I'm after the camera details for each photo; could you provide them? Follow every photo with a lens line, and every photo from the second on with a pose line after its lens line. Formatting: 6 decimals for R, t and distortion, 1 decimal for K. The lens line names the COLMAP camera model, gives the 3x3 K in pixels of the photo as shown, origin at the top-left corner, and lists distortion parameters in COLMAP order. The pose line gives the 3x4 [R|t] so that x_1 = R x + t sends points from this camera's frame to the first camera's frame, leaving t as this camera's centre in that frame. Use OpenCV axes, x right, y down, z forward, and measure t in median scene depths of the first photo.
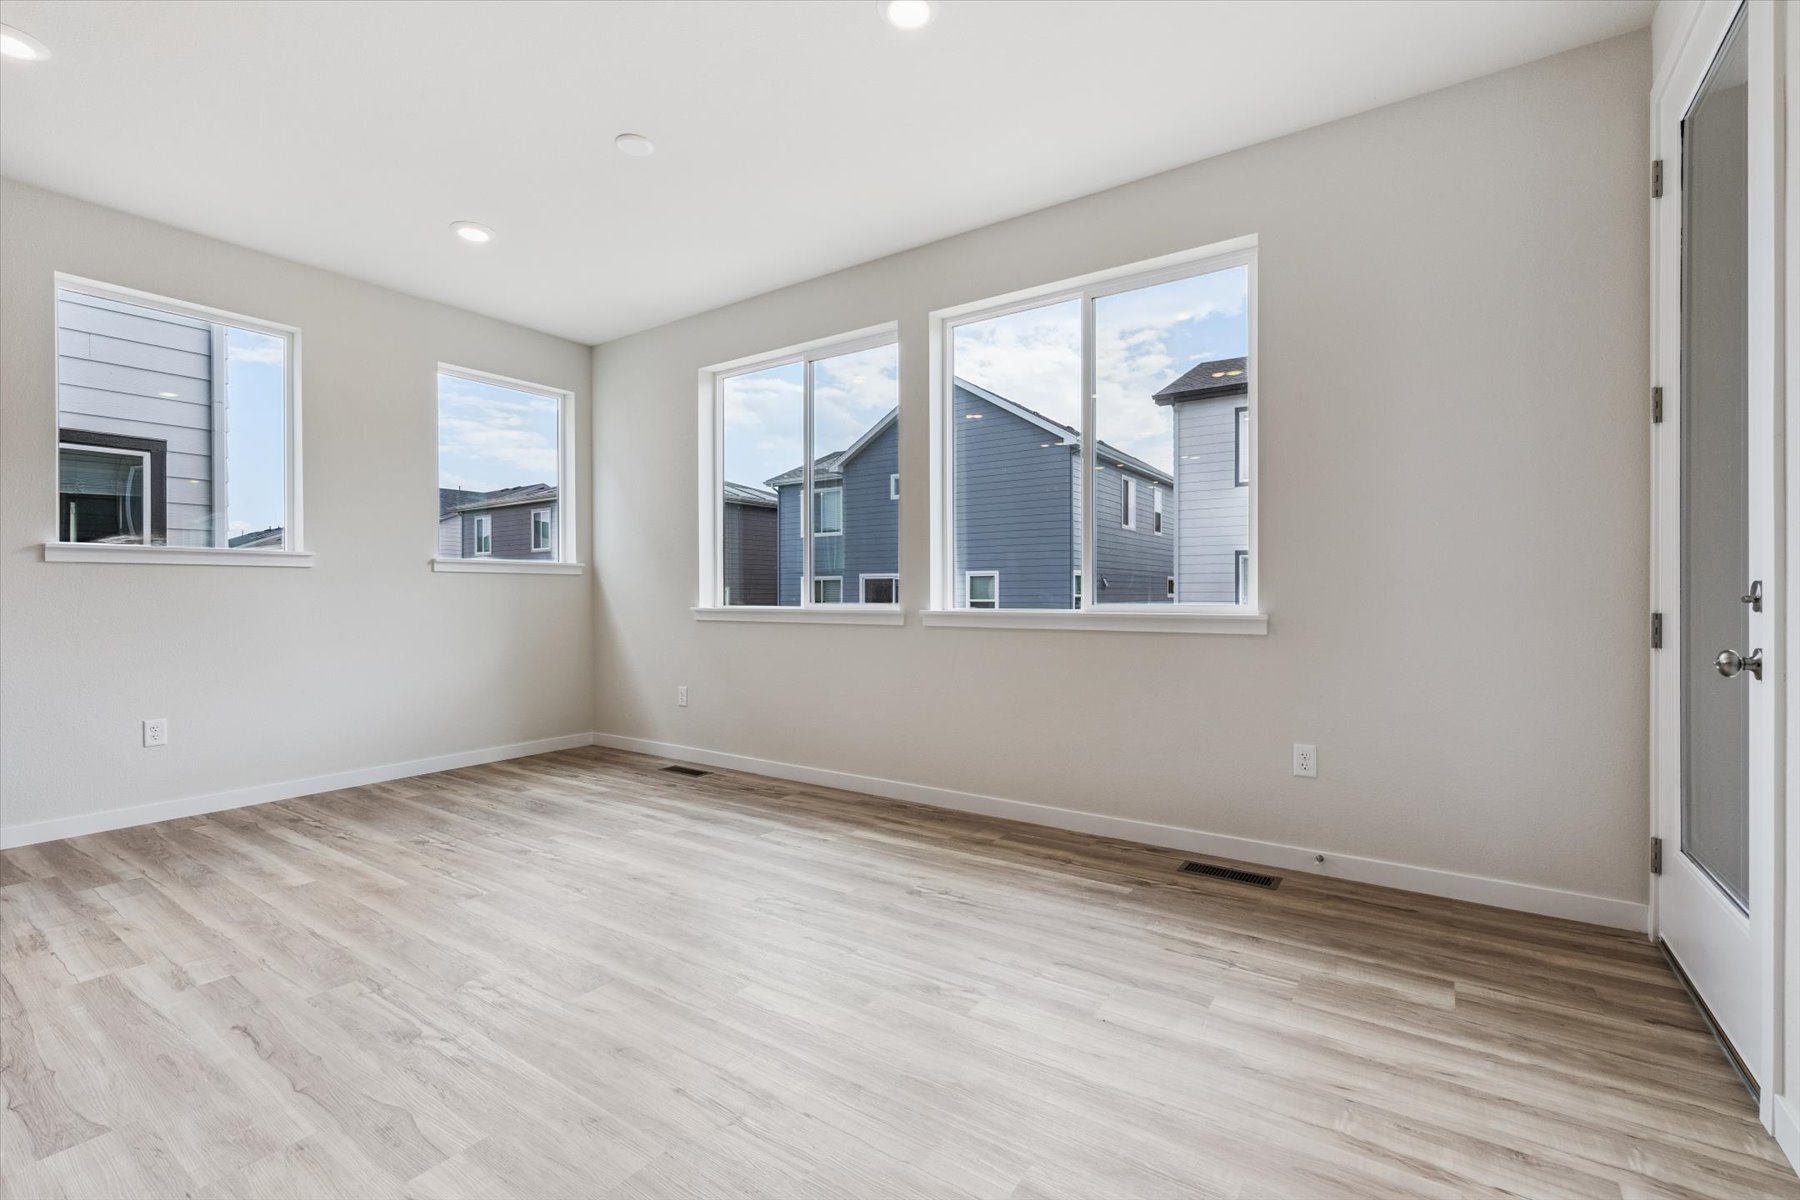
lens RADIAL K [[774.5, 0, 900.0], [0, 774.5, 600.0], [0, 0, 1]] dist [0.000258, 0.000354]
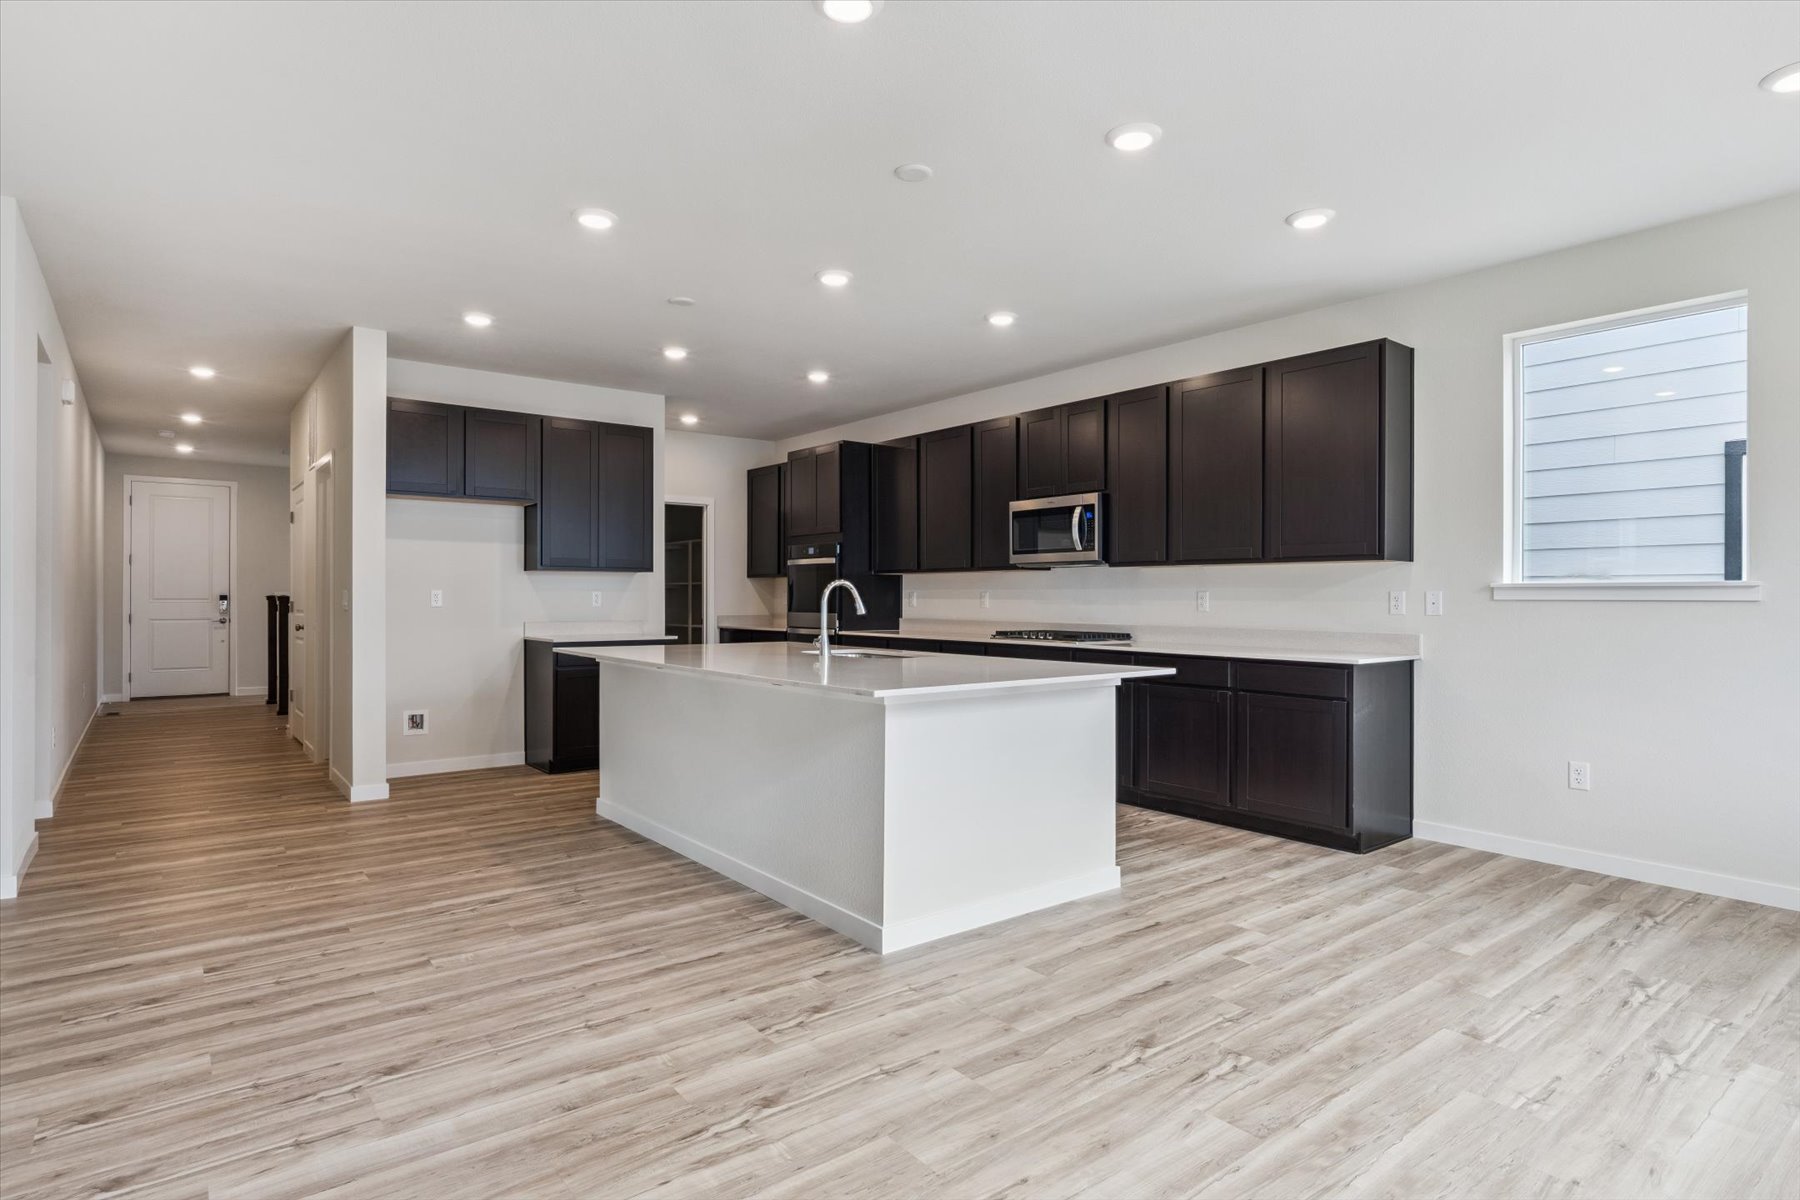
lens RADIAL K [[962.2, 0, 900.0], [0, 962.2, 600.0], [0, 0, 1]] dist [-0.008589, -0.000146]
pose [[-0.293378, 0.007786, -0.955965, 0.611142], [-0.008905, 0.999901, 0.010876, -0.074421], [0.955955, 0.011703, -0.293280, 0.800930]]
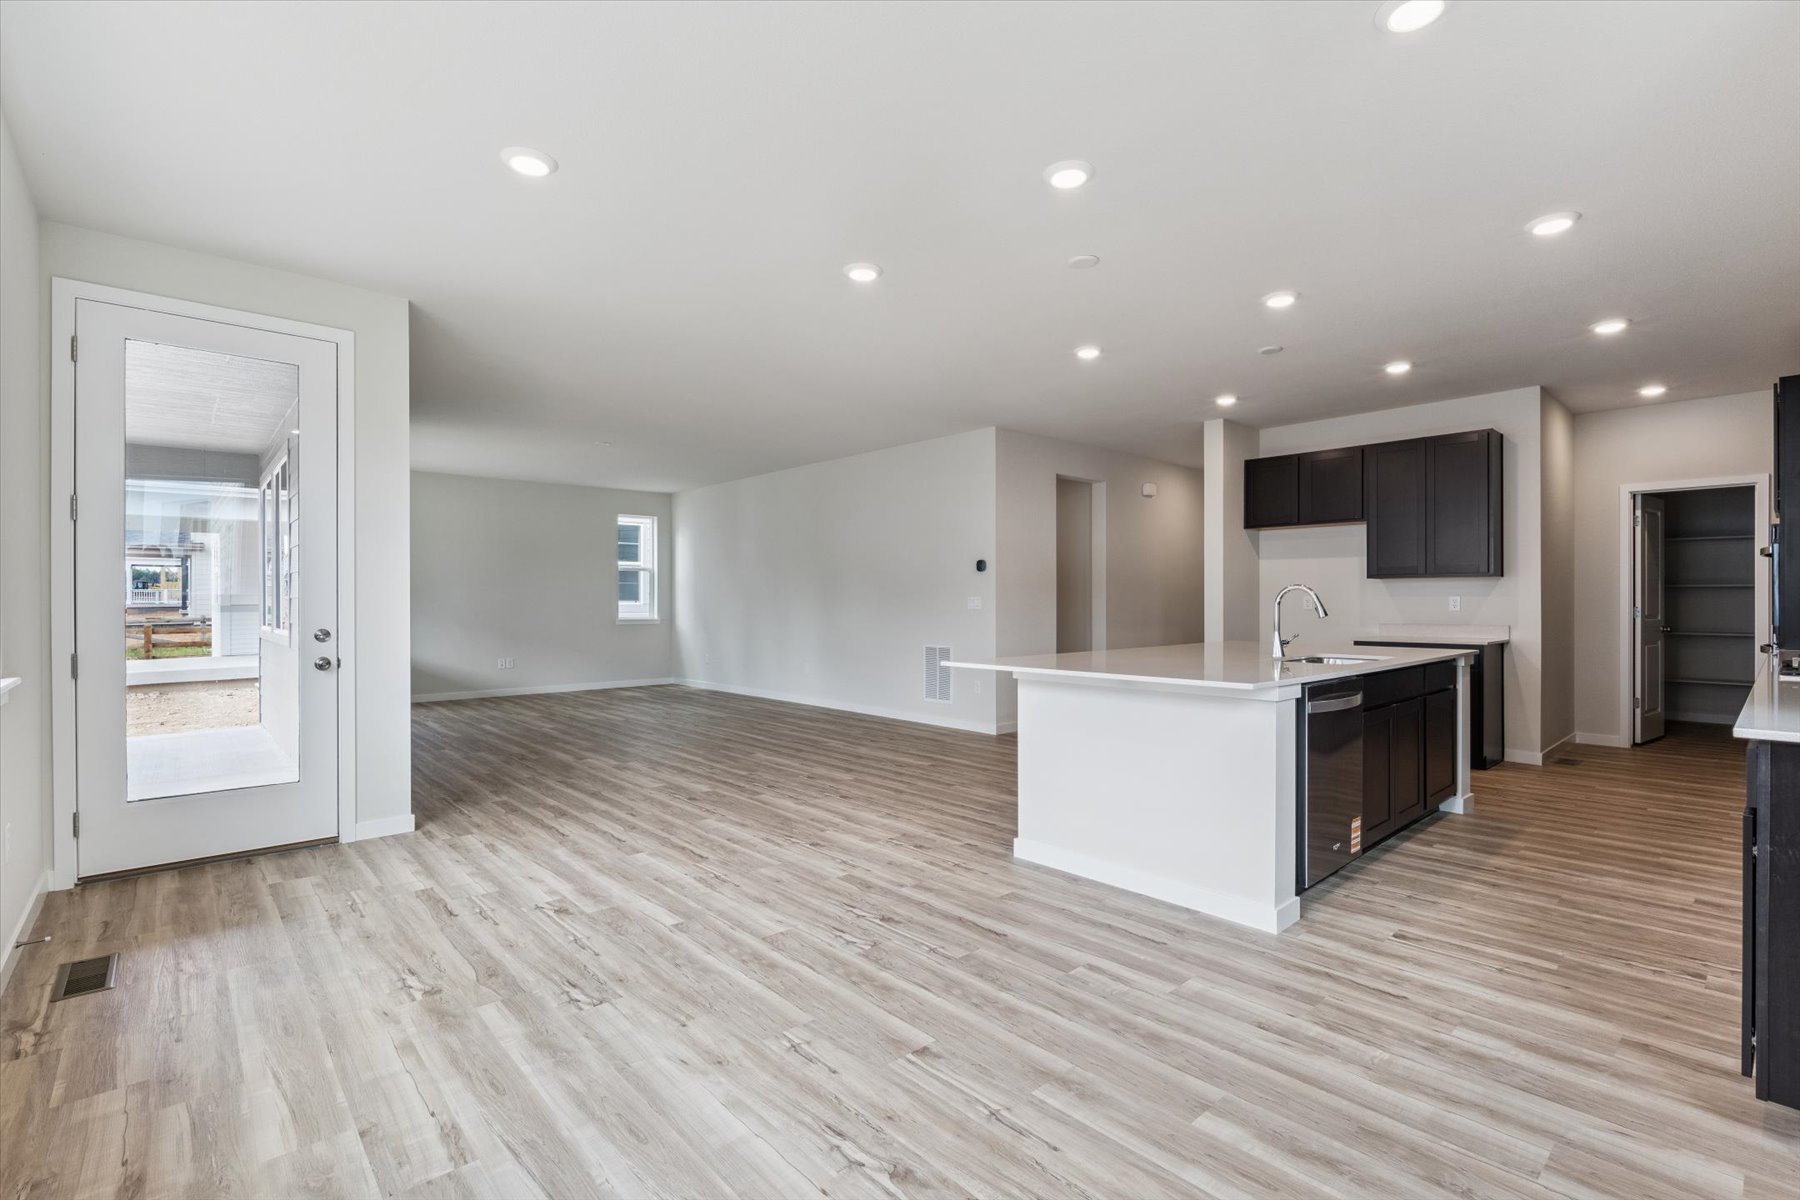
lens RADIAL K [[829.0, 0, 900.0], [0, 829.0, 600.0], [0, 0, 1]] dist [-0.009781, 0.000370]
pose [[-0.972182, 0.005786, 0.234153, -0.801467], [0.007345, 0.999956, 0.005784, -0.075998], [-0.234110, 0.007343, -0.972182, 1.990665]]
